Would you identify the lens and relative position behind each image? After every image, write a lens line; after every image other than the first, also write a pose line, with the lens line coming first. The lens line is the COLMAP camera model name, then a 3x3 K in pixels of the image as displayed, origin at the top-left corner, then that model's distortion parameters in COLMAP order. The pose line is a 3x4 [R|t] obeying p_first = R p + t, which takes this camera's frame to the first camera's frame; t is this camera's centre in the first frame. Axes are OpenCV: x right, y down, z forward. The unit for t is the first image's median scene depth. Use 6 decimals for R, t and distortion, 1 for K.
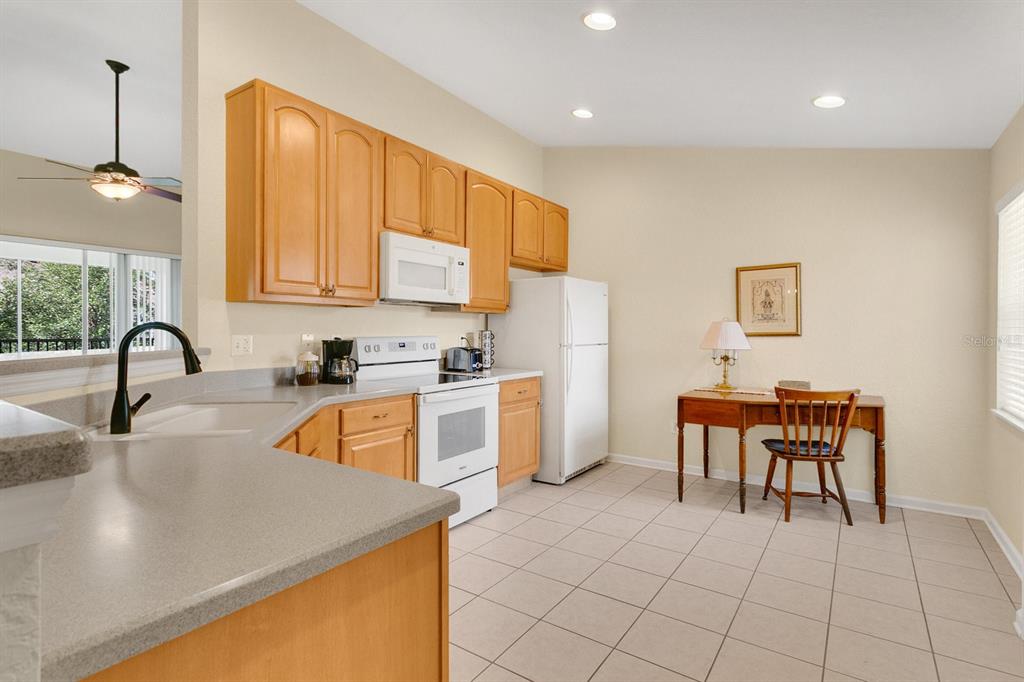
lens RADIAL K [[514.7, 0, 512.2], [0, 514.7, 333.7], [0, 0, 1]] dist [-0.000025, 0.000142]
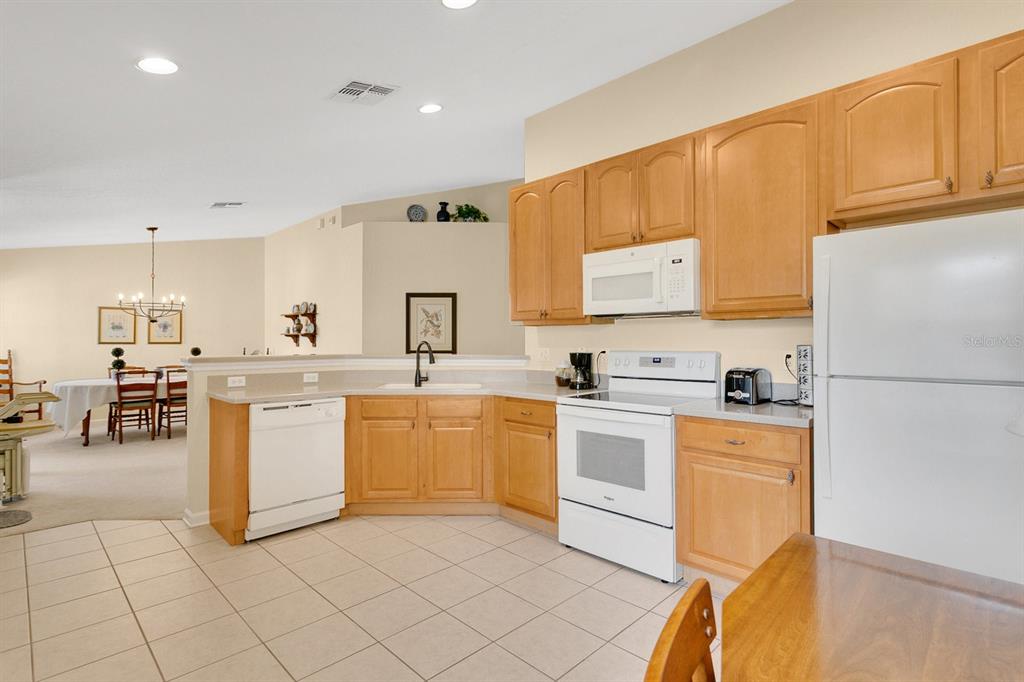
lens RADIAL K [[497.0, 0, 511.6], [0, 497.0, 337.5], [0, 0, 1]] dist [0.022382, 0.000323]
pose [[-0.181148, -0.018000, -0.983291, 0.722139], [-0.003151, 0.999838, -0.017722, -0.002566], [0.983451, -0.000112, -0.181175, 0.907131]]
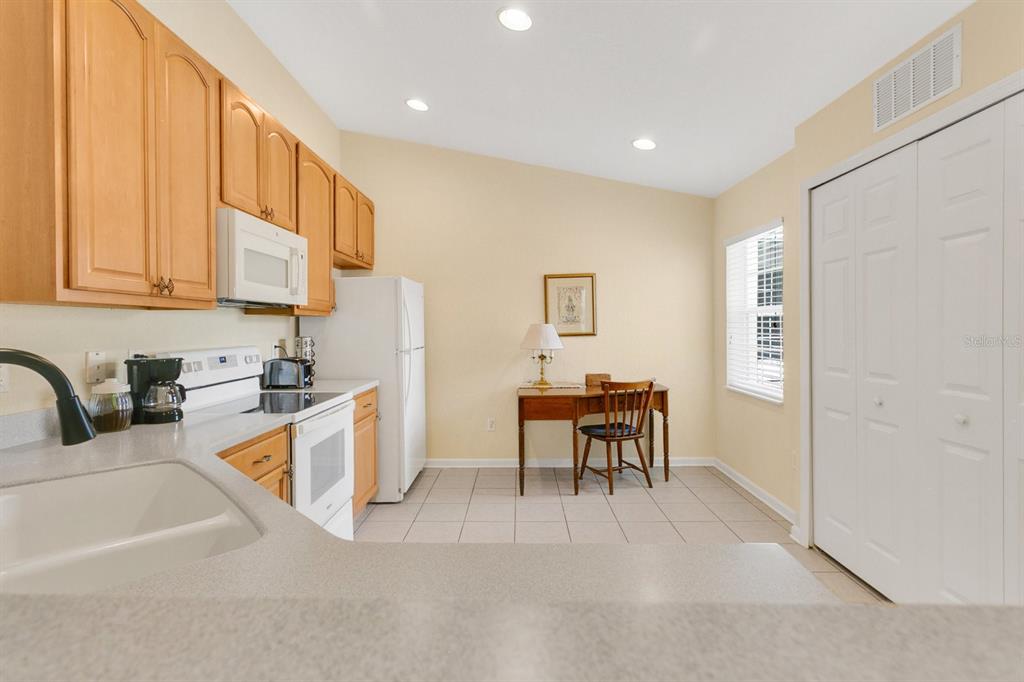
lens RADIAL K [[505.0, 0, 513.3], [0, 505.0, 329.9], [0, 0, 1]] dist [-0.001322, 0.000126]
pose [[0.833341, -0.015006, 0.552555, -0.268109], [0.015399, 0.999874, 0.003929, -0.017745], [-0.552545, 0.005234, 0.833467, 0.152156]]
